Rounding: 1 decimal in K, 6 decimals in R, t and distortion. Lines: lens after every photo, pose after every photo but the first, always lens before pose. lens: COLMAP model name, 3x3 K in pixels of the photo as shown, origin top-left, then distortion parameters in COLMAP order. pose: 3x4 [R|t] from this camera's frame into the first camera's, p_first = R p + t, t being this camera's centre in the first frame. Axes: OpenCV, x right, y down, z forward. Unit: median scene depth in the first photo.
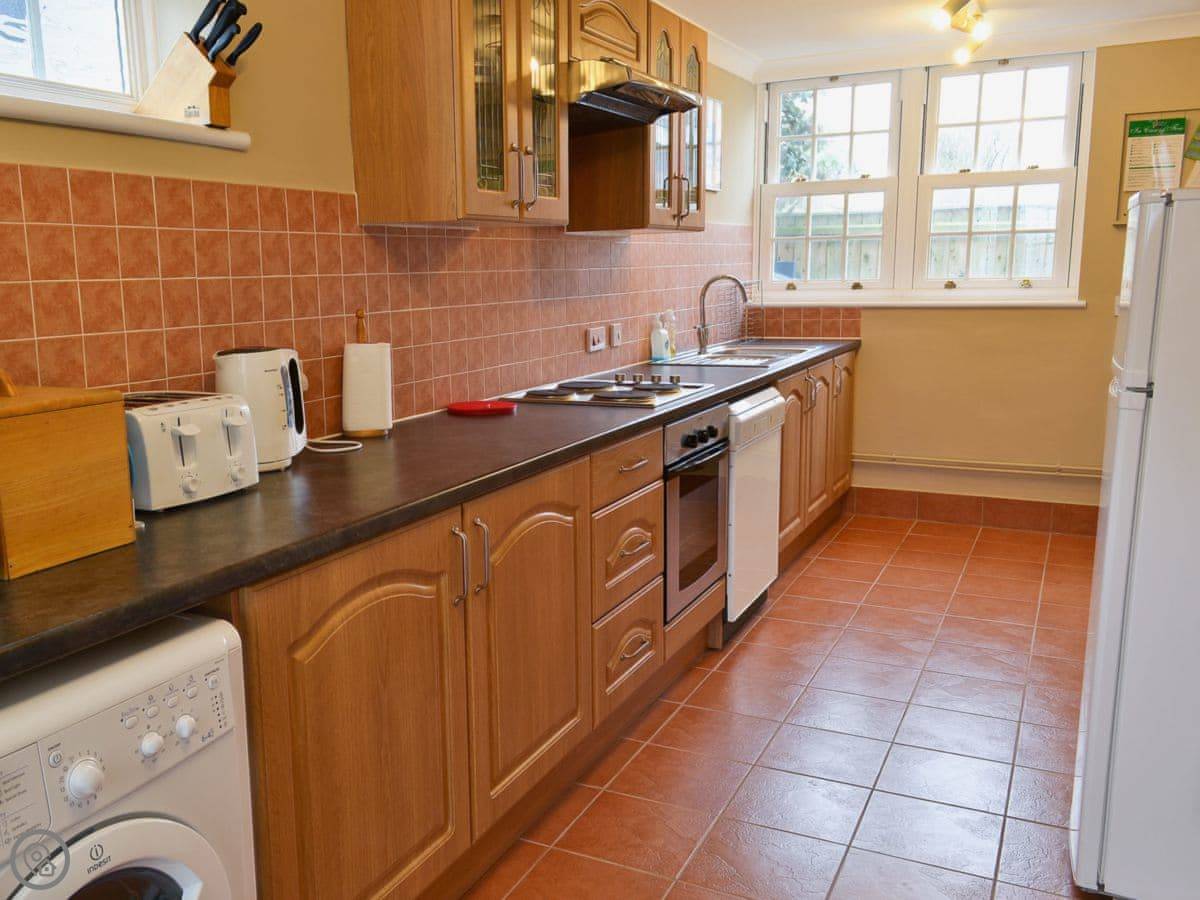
lens RADIAL K [[1047.7, 0, 600.0], [0, 1047.7, 450.0], [0, 0, 1]] dist [0.044385, 0.001738]
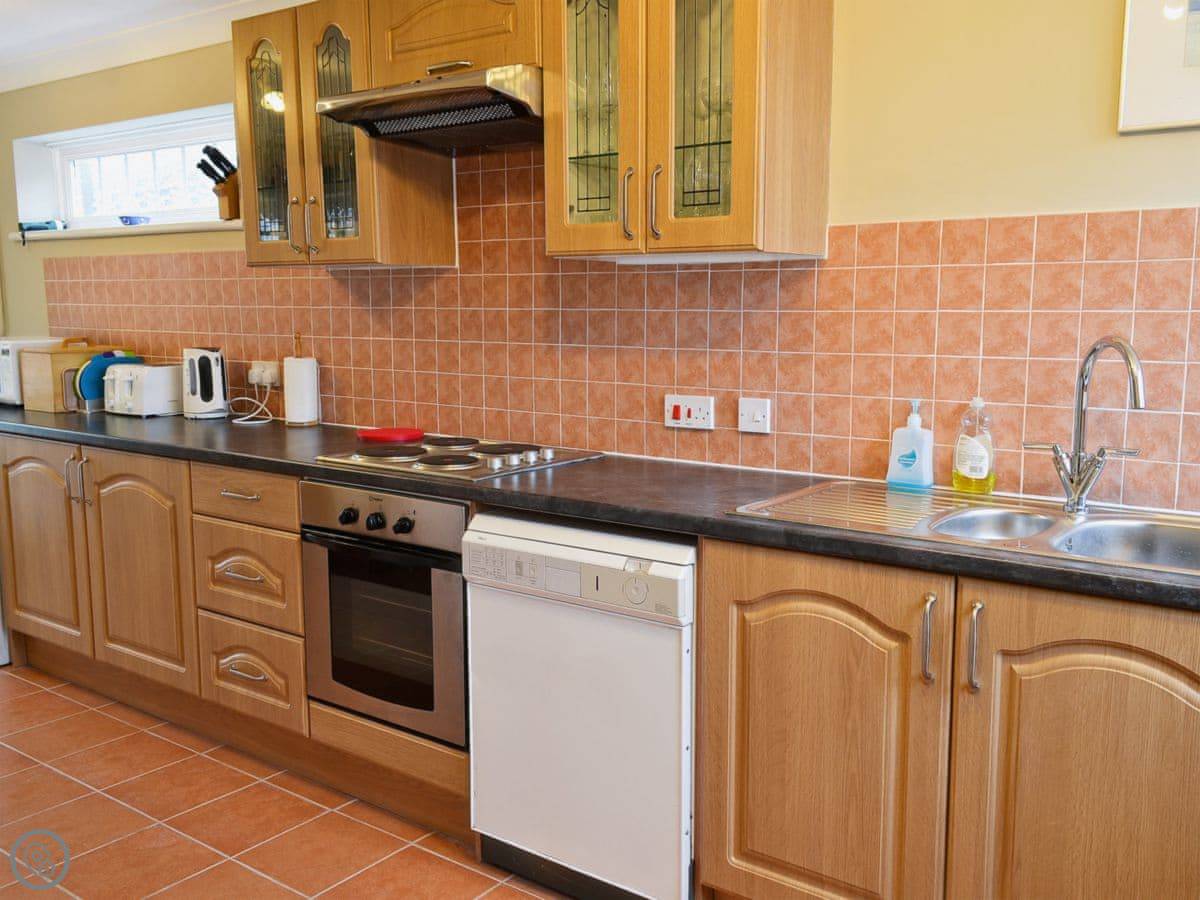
lens RADIAL K [[1047.7, 0, 600.0], [0, 1047.7, 450.0], [0, 0, 1]] dist [0.044385, 0.001738]
pose [[-0.195657, 0.126705, -0.972453, 0.958283], [-0.186753, 0.968658, 0.163785, -0.256466], [0.962726, 0.213654, -0.165862, 1.487195]]
